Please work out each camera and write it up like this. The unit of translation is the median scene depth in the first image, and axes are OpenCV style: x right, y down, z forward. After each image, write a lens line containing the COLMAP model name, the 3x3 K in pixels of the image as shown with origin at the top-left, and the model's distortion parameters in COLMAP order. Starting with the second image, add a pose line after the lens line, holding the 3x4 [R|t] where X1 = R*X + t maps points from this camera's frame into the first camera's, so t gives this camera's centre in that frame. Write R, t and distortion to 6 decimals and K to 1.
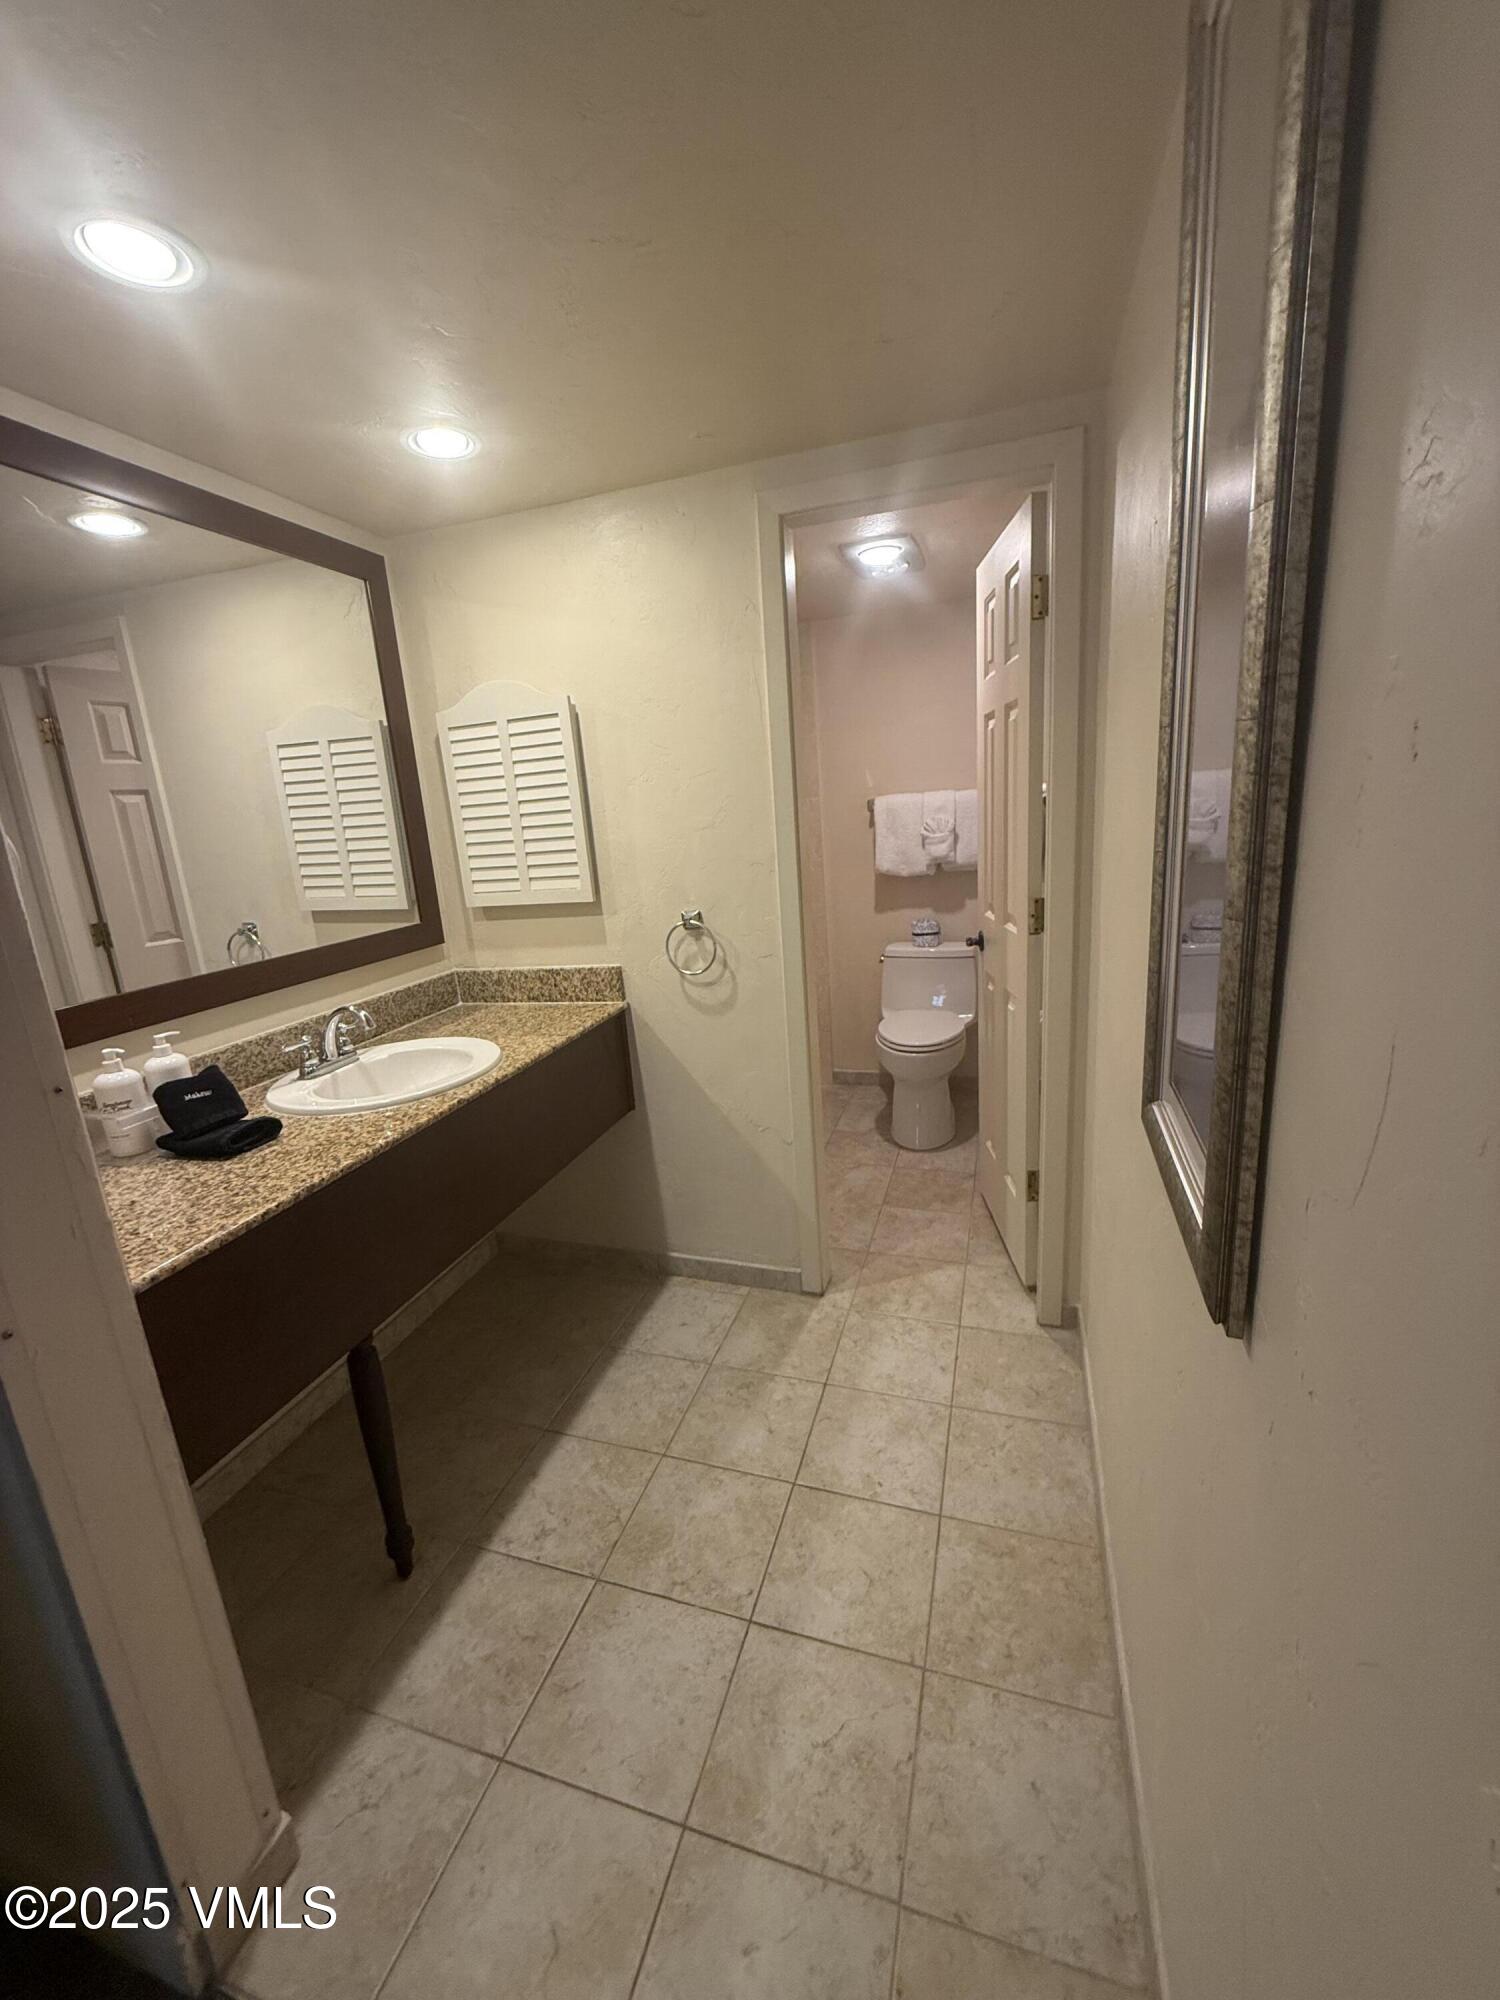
lens RADIAL K [[803.6, 0, 745.9], [0, 803.6, 994.5], [0, 0, 1]] dist [-0.001790, -0.000035]
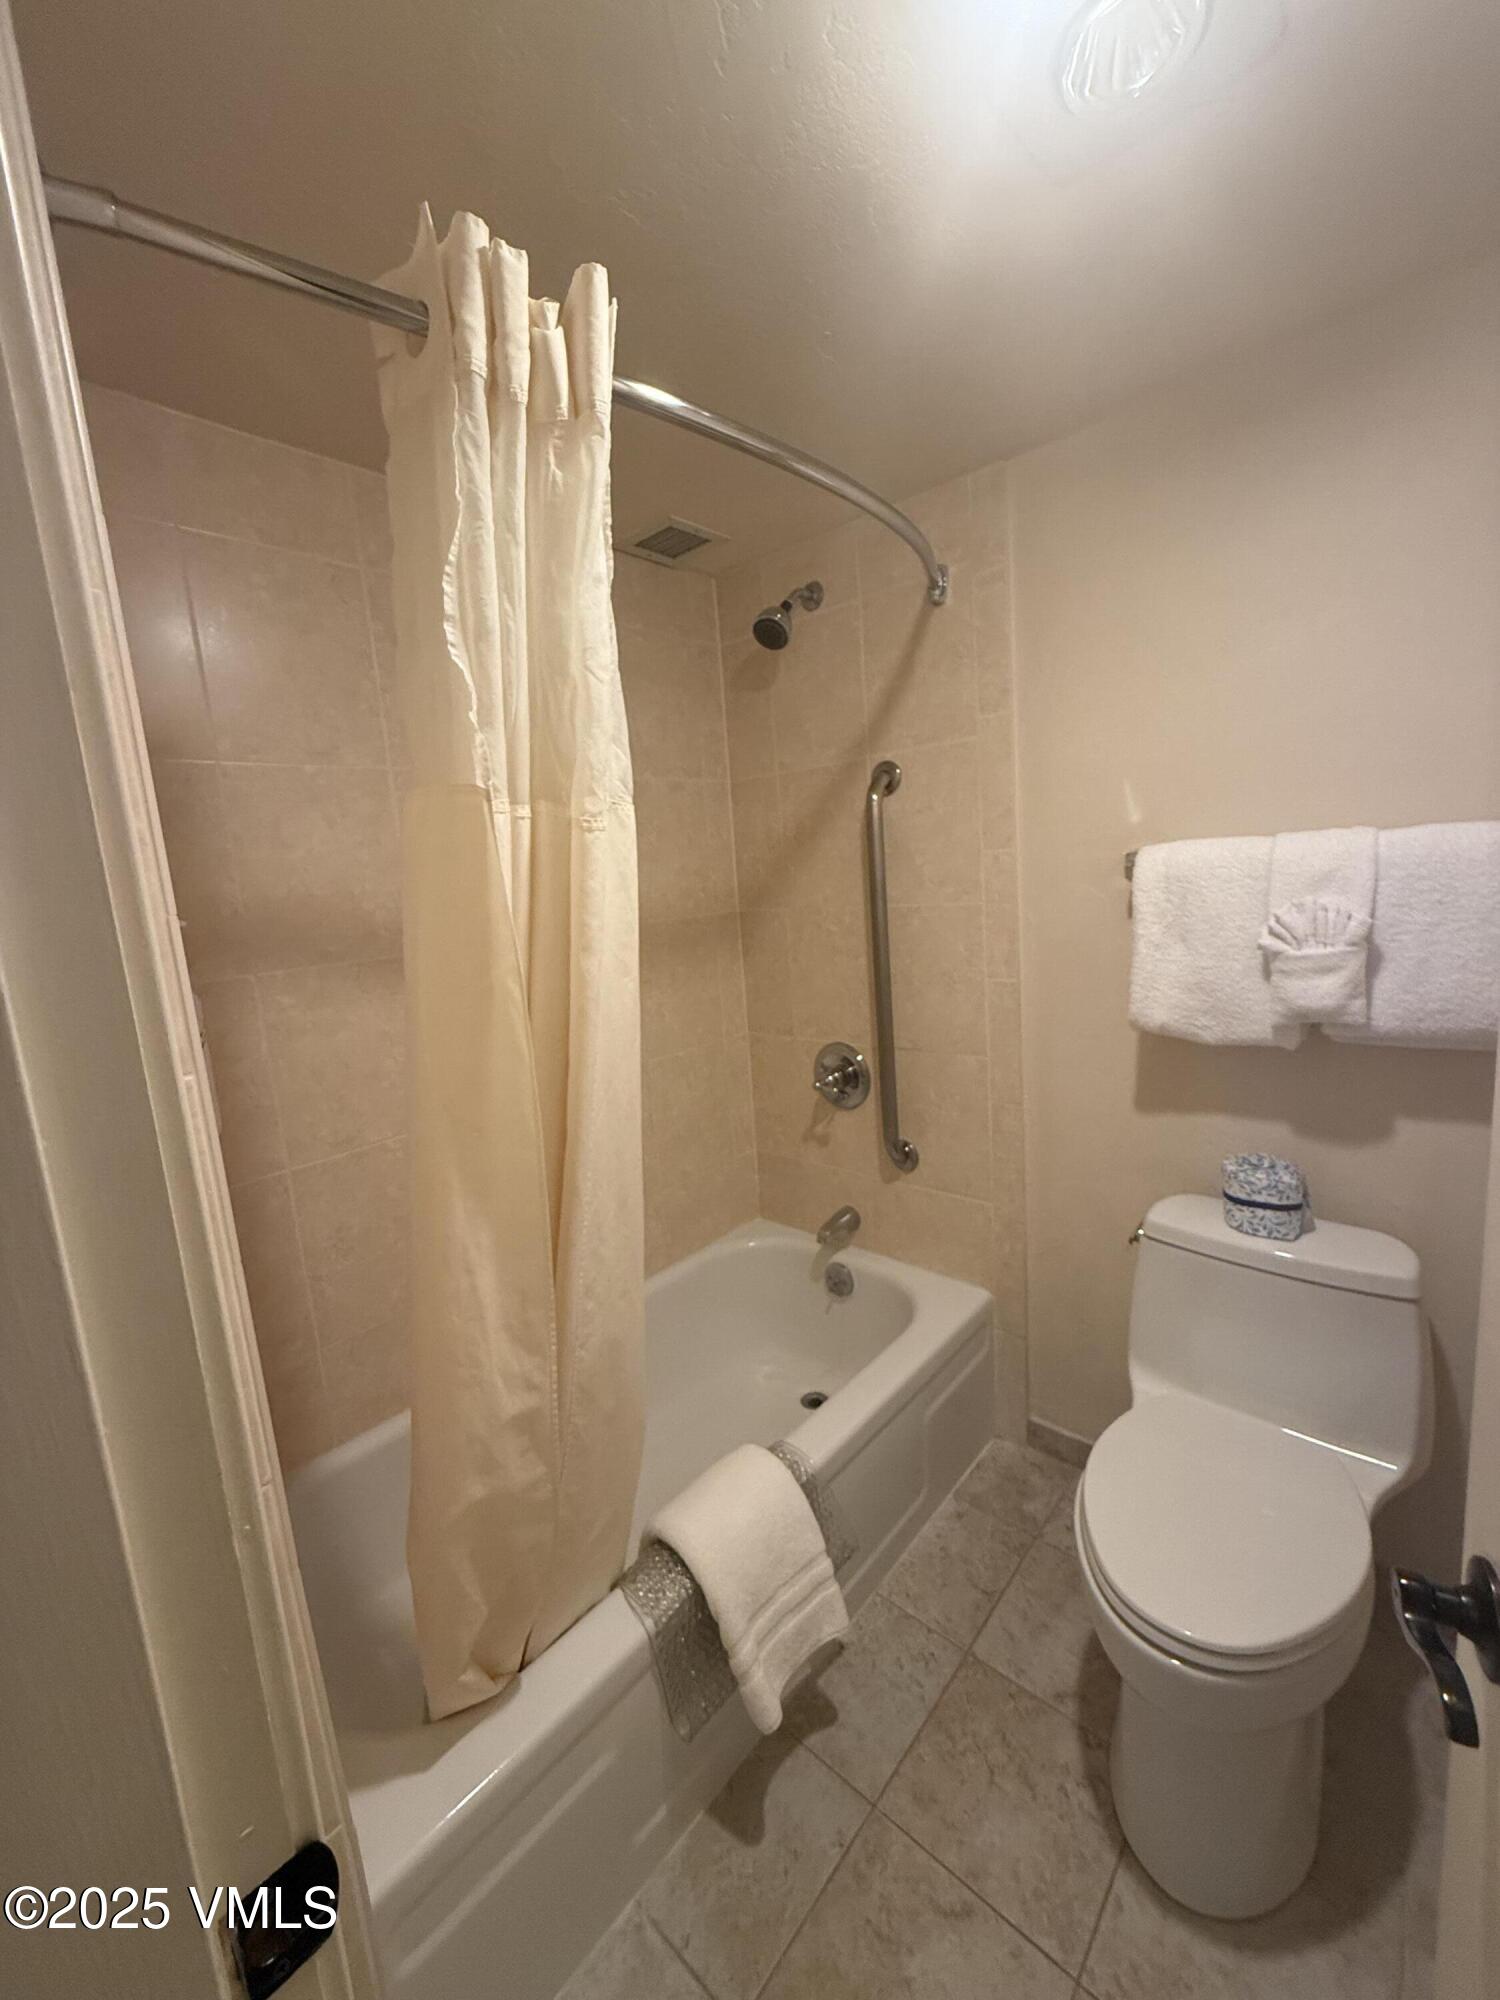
lens RADIAL K [[803.6, 0, 747.0], [0, 803.6, 993.6], [0, 0, 1]] dist [-0.001790, -0.000035]
pose [[0.916837, 0.065038, -0.393929, 0.144383], [-0.087416, 0.995404, -0.039114, -0.138080], [0.389574, 0.070297, 0.918308, 0.552529]]
